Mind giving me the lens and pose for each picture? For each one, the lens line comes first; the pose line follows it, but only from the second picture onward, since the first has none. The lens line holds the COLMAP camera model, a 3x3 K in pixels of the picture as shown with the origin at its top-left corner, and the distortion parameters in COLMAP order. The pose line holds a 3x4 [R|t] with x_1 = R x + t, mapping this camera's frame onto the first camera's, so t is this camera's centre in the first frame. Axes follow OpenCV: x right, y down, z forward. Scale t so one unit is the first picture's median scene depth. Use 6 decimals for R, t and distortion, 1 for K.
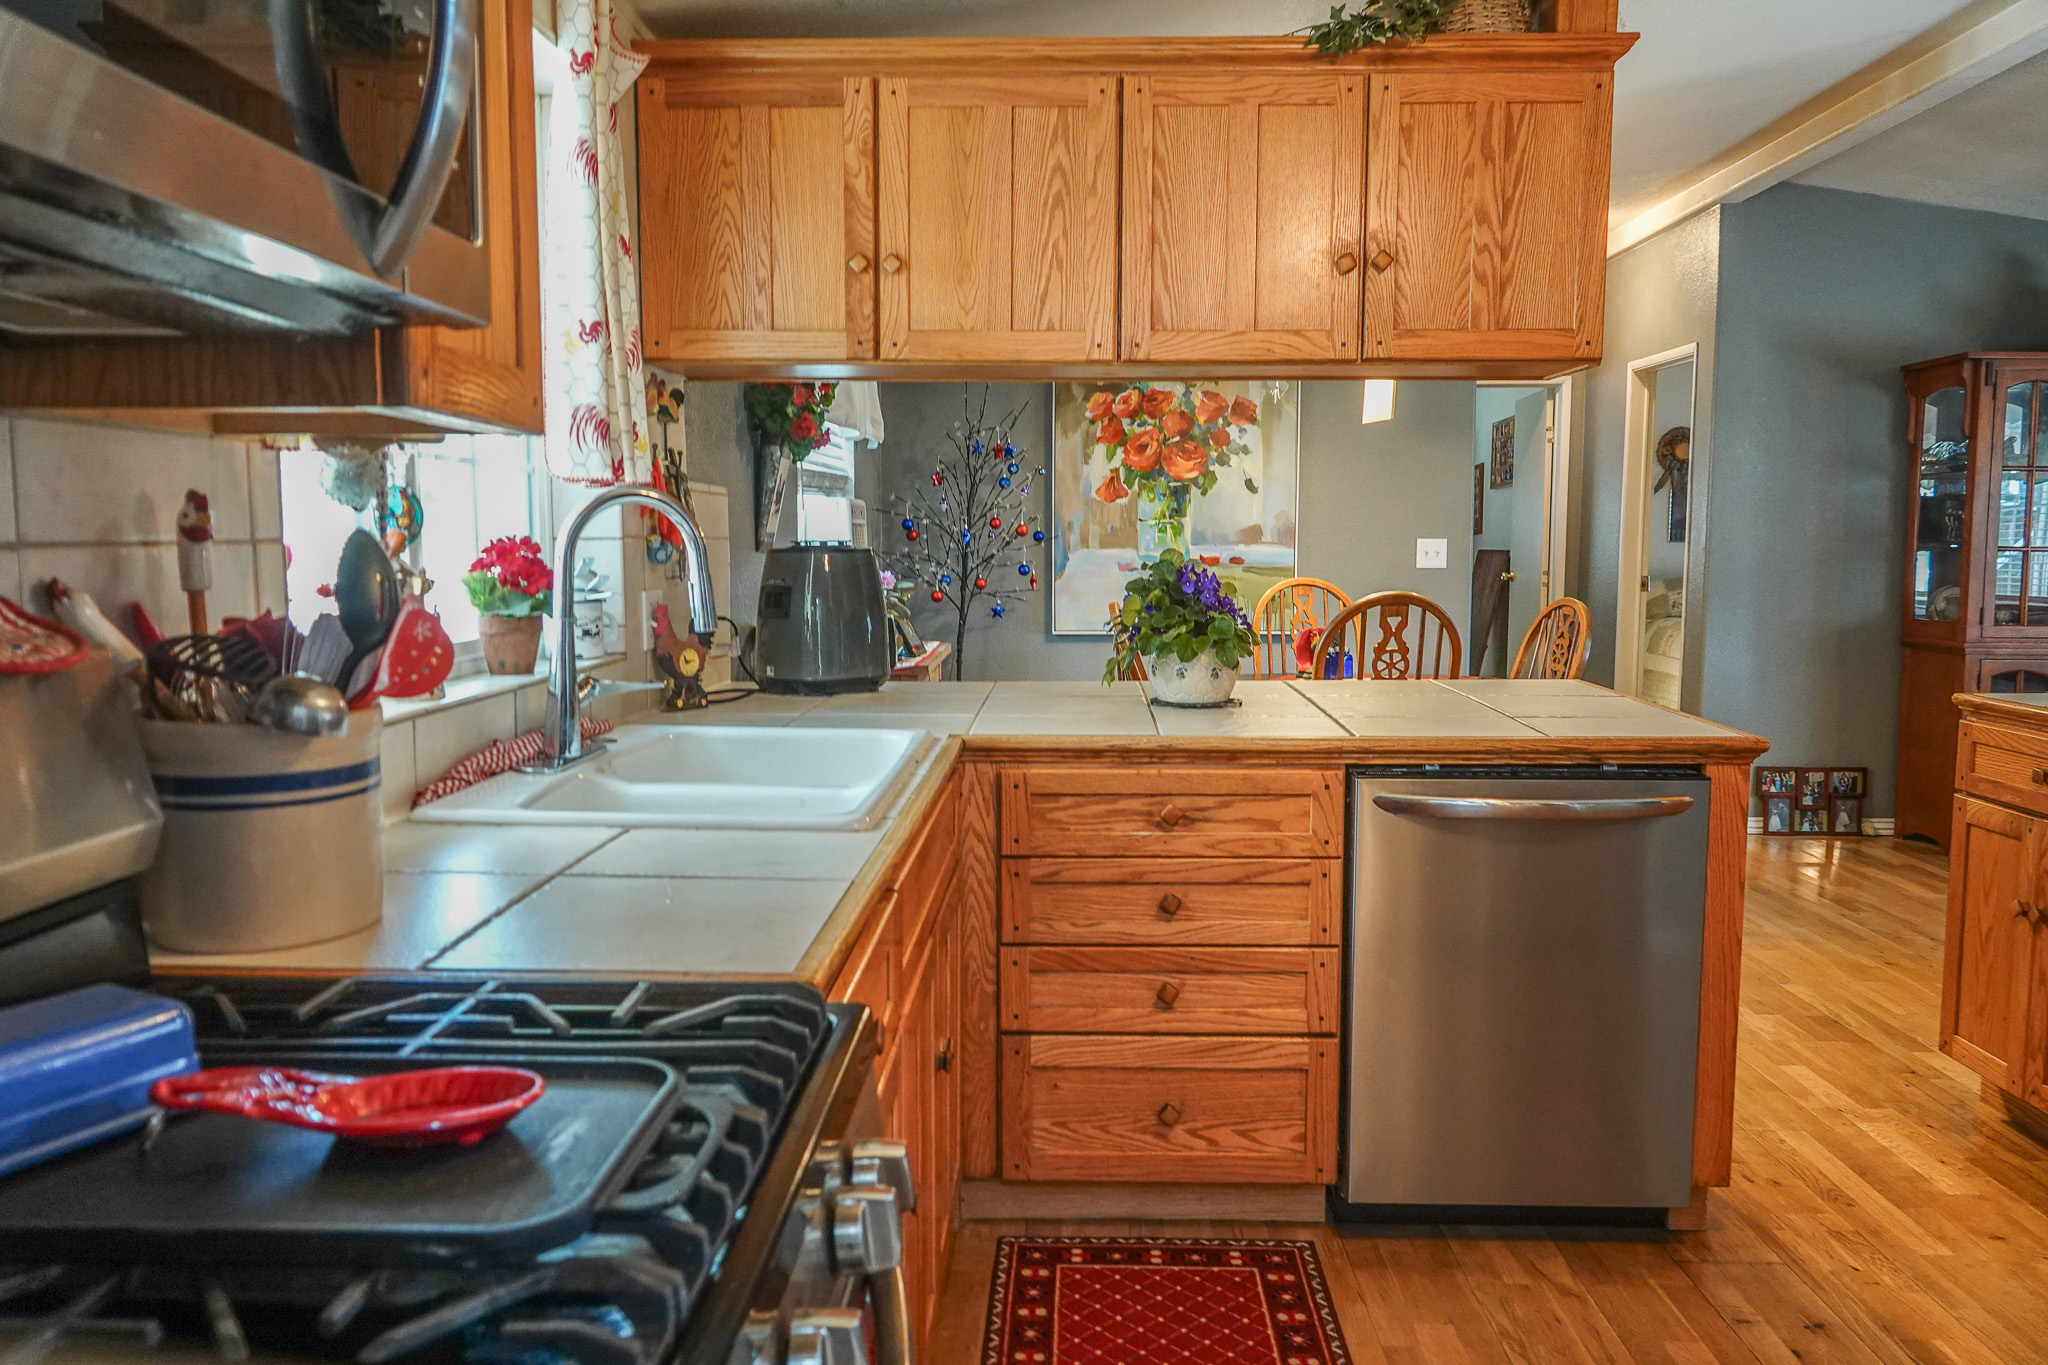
lens RADIAL K [[1488.0, 0, 1026.1], [0, 1488.0, 681.4], [0, 0, 1]] dist [-0.006983, -0.001220]
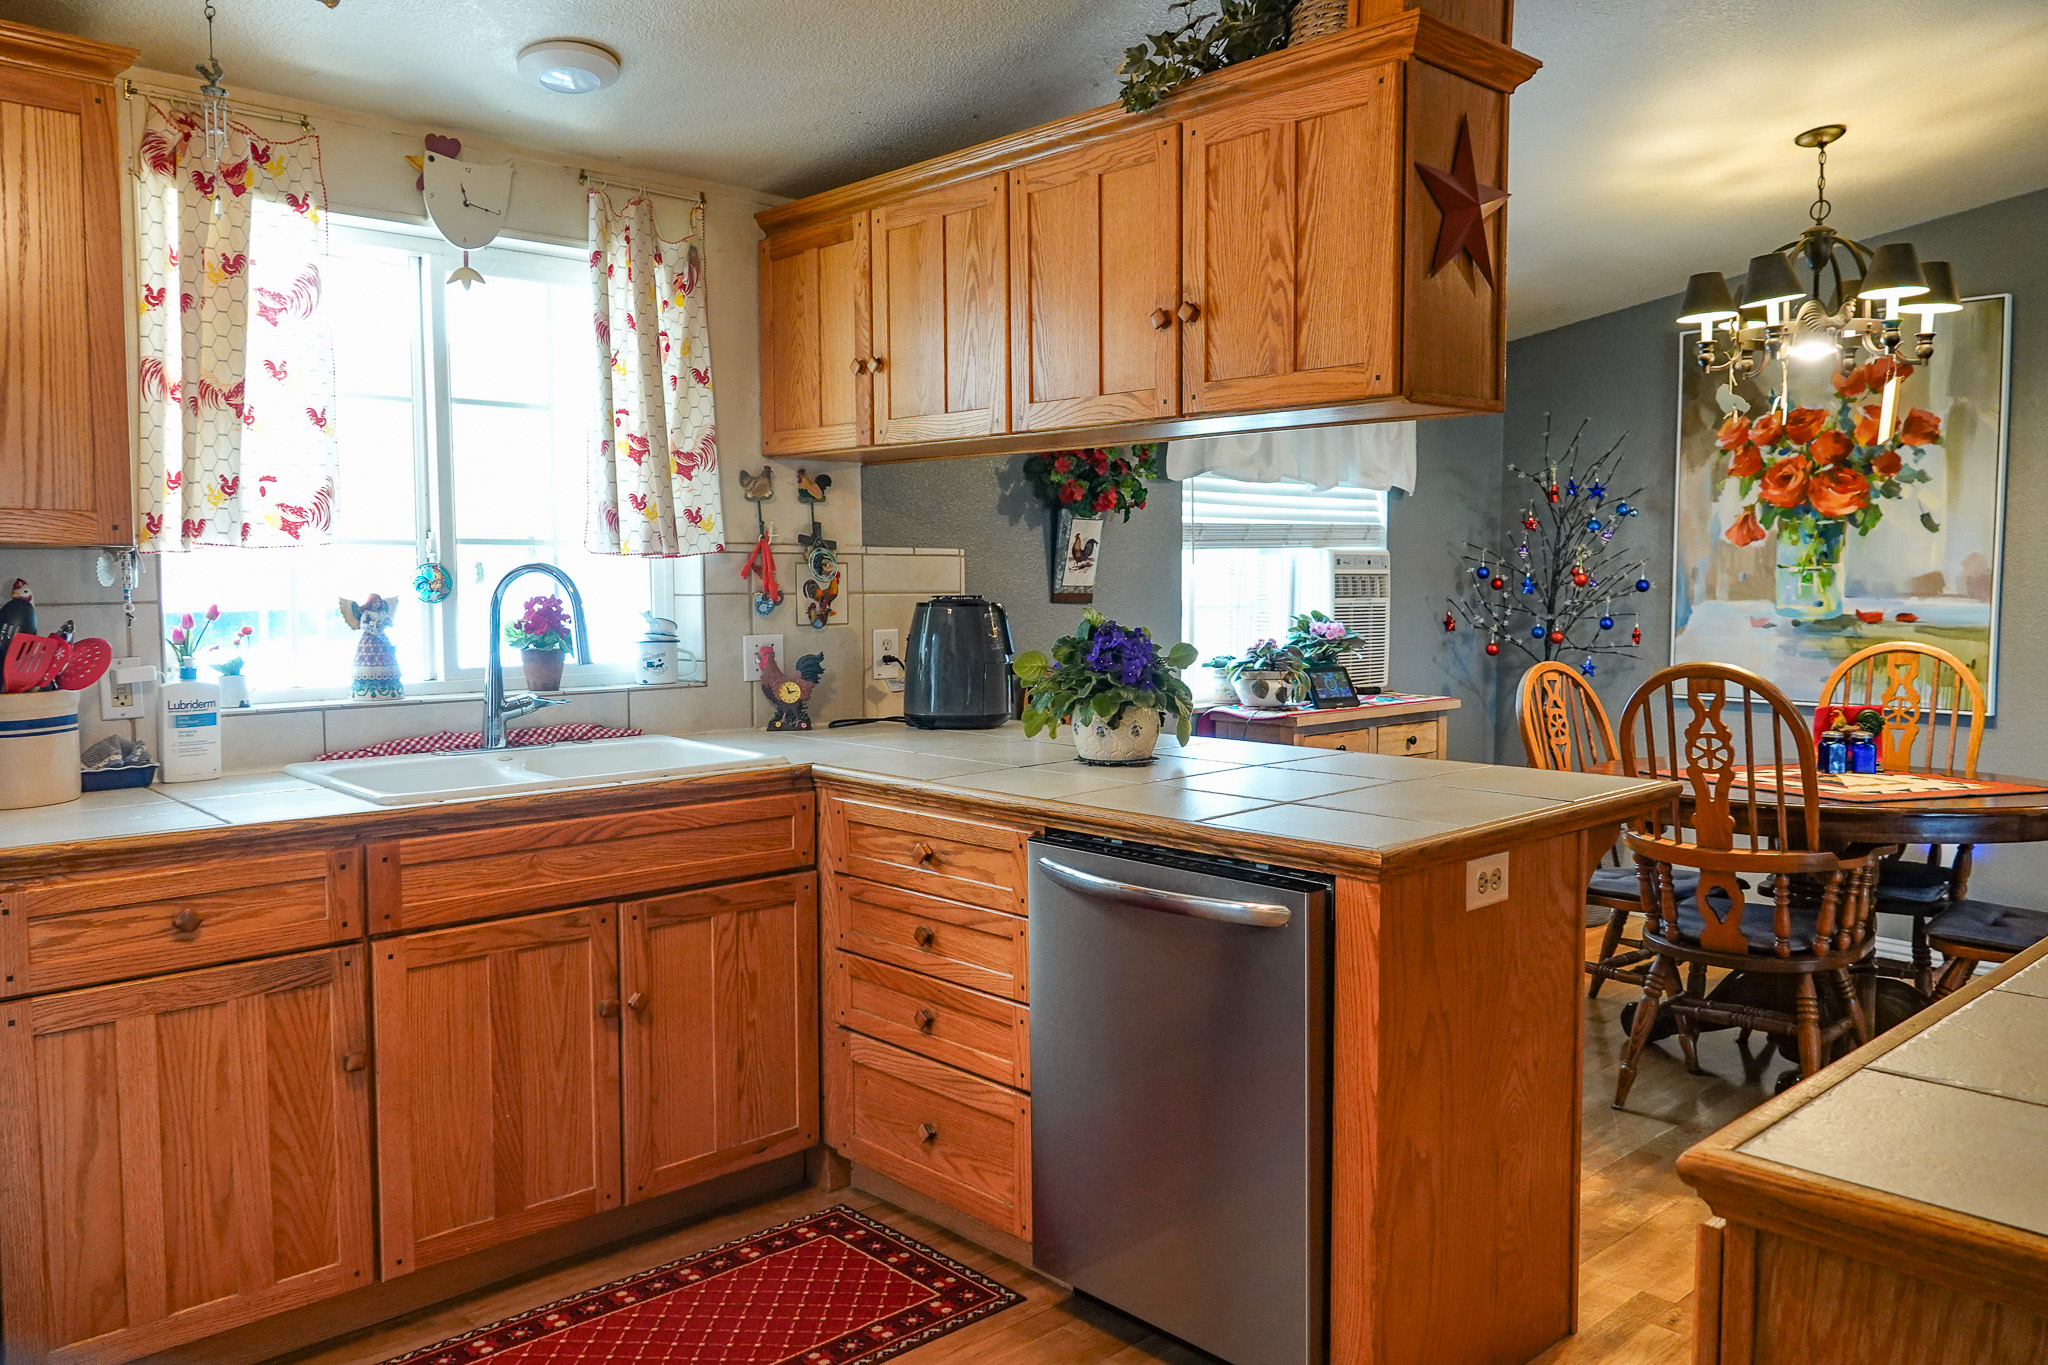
lens RADIAL K [[1516.6, 0, 1023.7], [0, 1516.6, 679.9], [0, 0, 1]] dist [-0.003206, -0.004917]
pose [[0.704856, 0.048990, -0.707657, 0.563168], [-0.067792, 0.997698, 0.001546, -0.026727], [0.706104, 0.046884, 0.706555, 0.159442]]
